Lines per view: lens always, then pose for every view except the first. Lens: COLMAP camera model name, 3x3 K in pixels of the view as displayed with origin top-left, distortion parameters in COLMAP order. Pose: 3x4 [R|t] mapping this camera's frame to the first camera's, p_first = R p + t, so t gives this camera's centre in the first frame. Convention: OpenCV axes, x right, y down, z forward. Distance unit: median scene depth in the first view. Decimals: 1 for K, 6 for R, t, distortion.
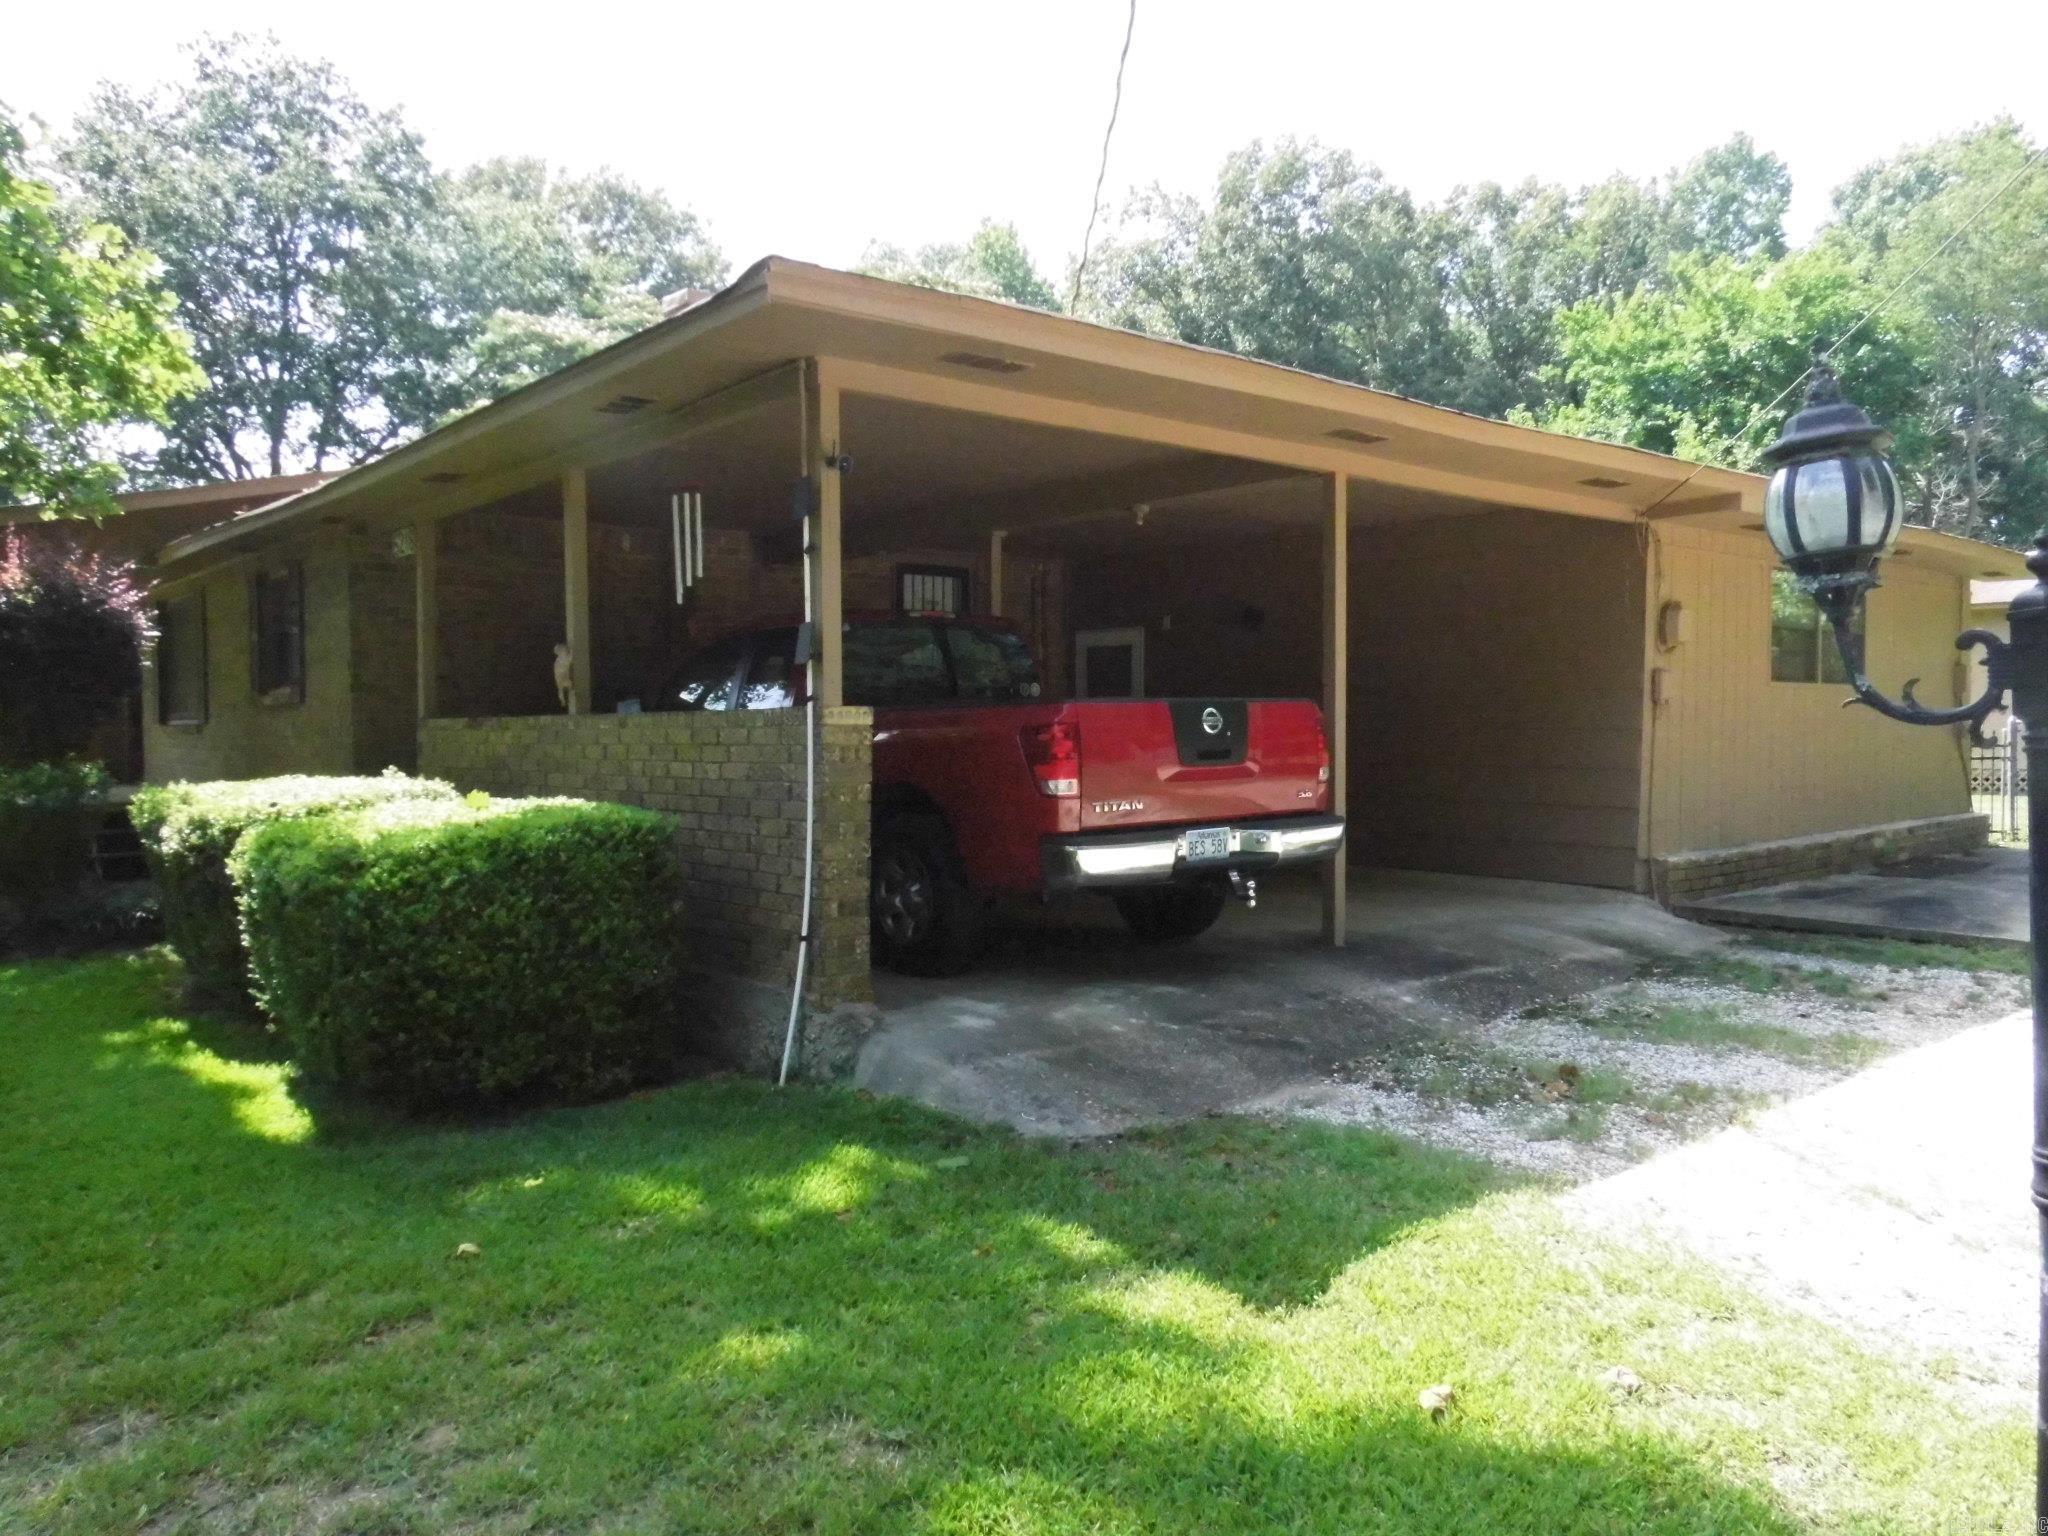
lens RADIAL K [[1522.5, 0, 1022.9], [0, 1522.5, 763.6], [0, 0, 1]] dist [-0.012958, 0.007863]
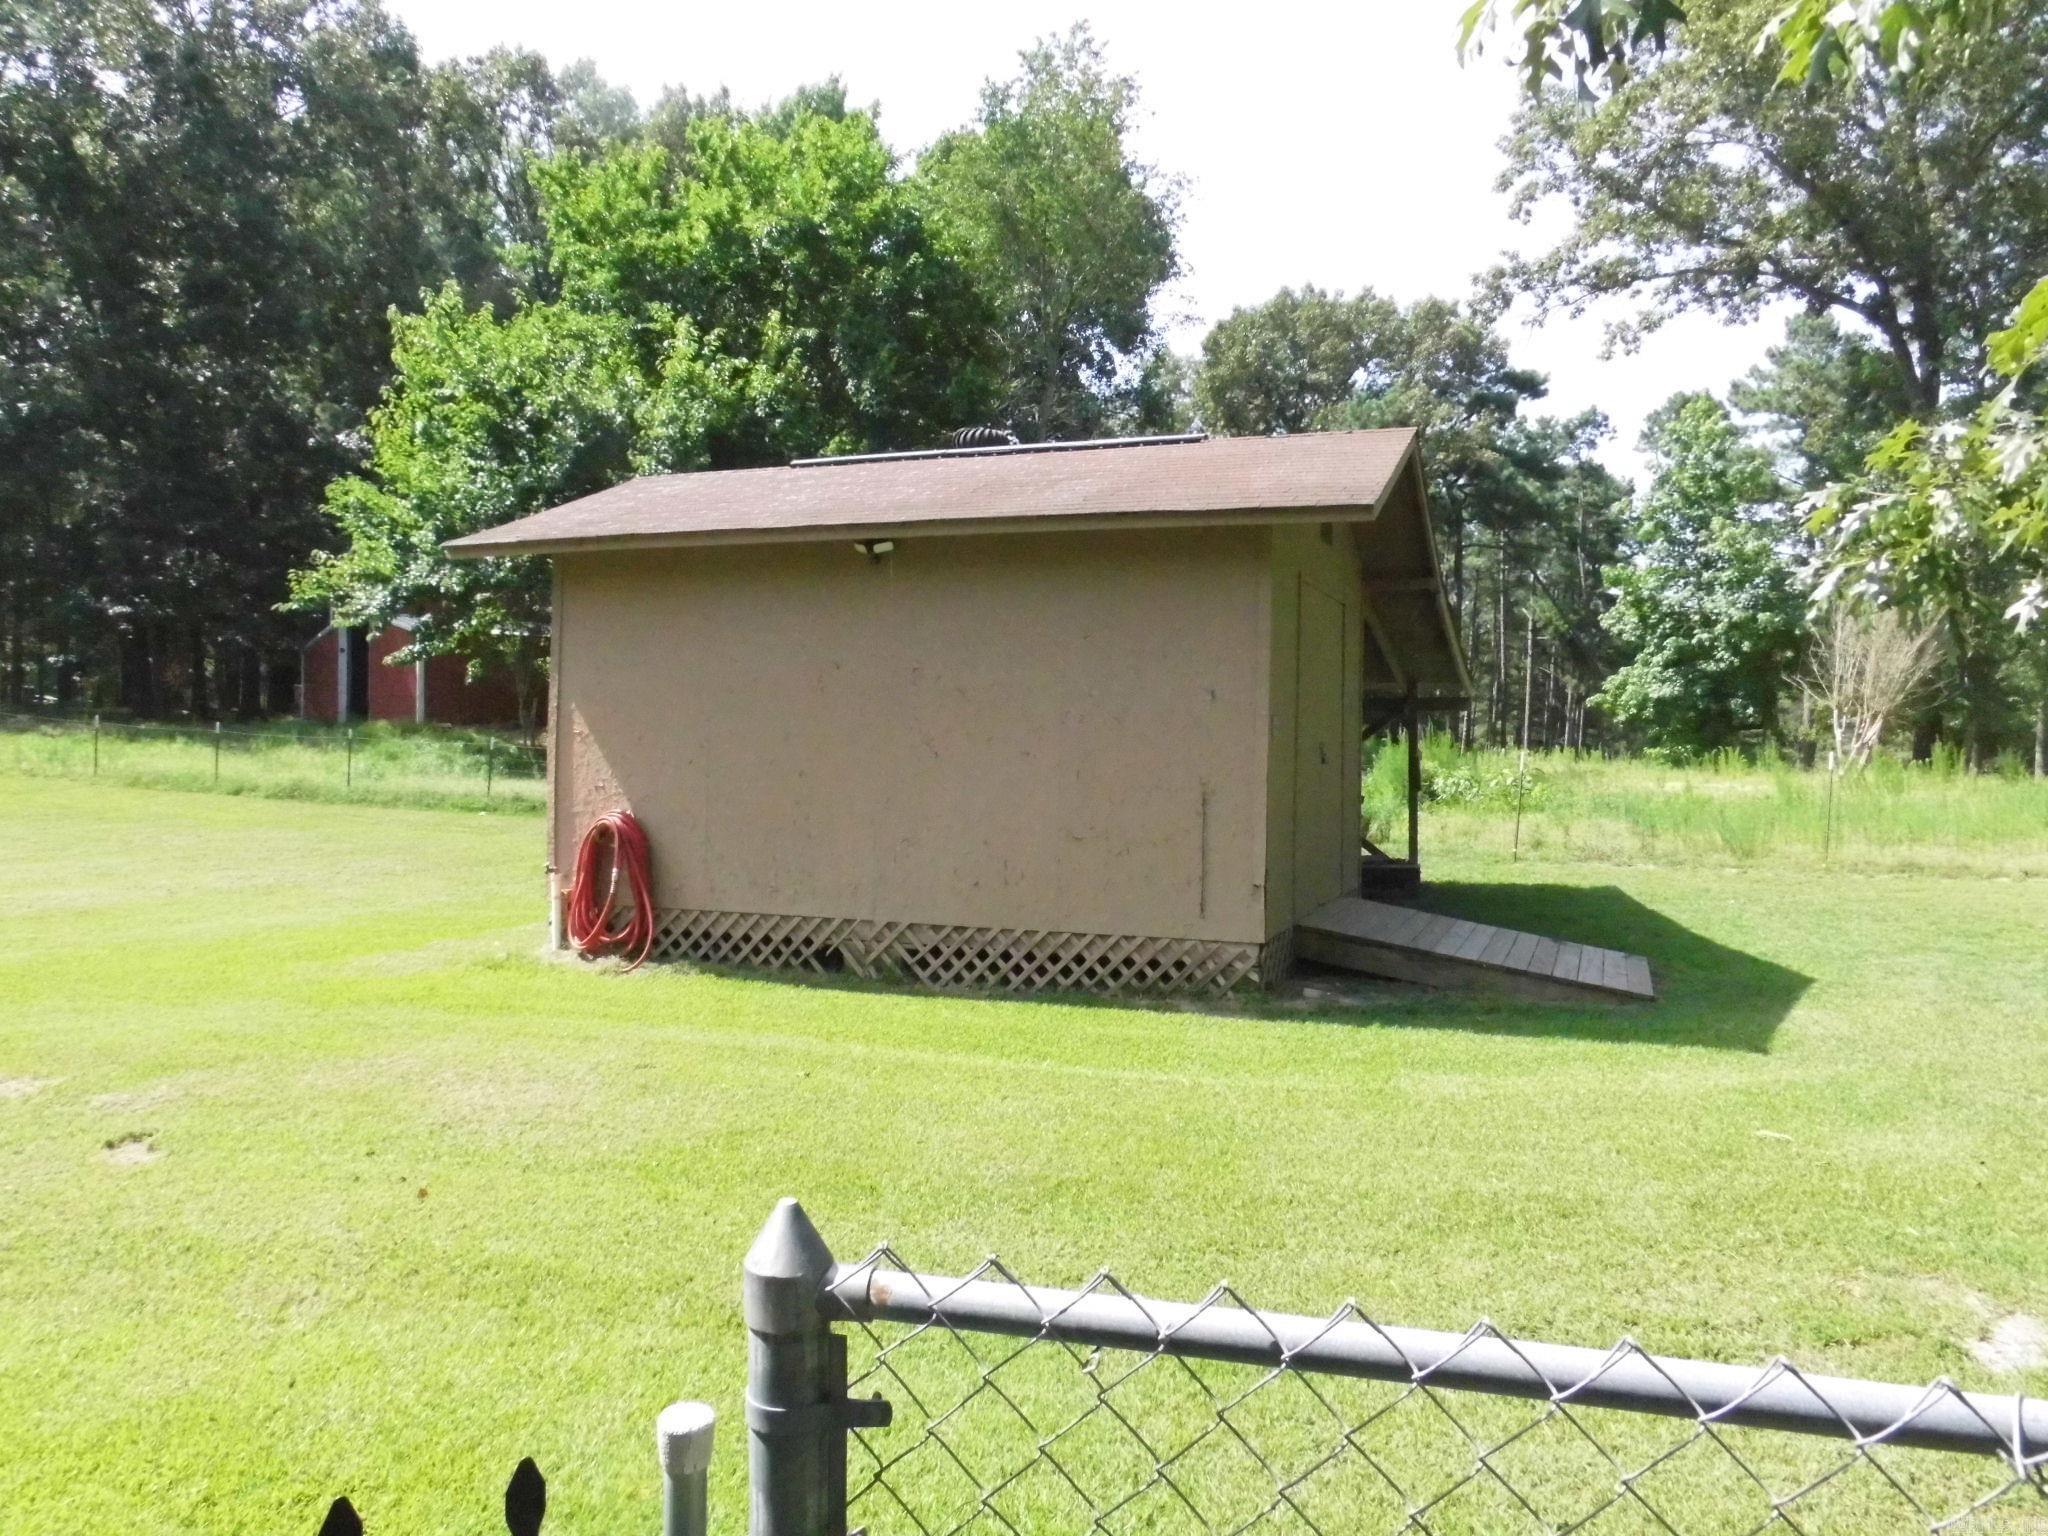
lens RADIAL K [[1522.5, 0, 1024.9], [0, 1522.5, 765.0], [0, 0, 1]] dist [-0.012958, 0.007863]
pose [[0.863641, 0.005486, 0.504078, 0.216335], [-0.004296, 0.999985, -0.003522, -0.023429], [-0.504089, 0.000876, 0.863651, 0.315813]]
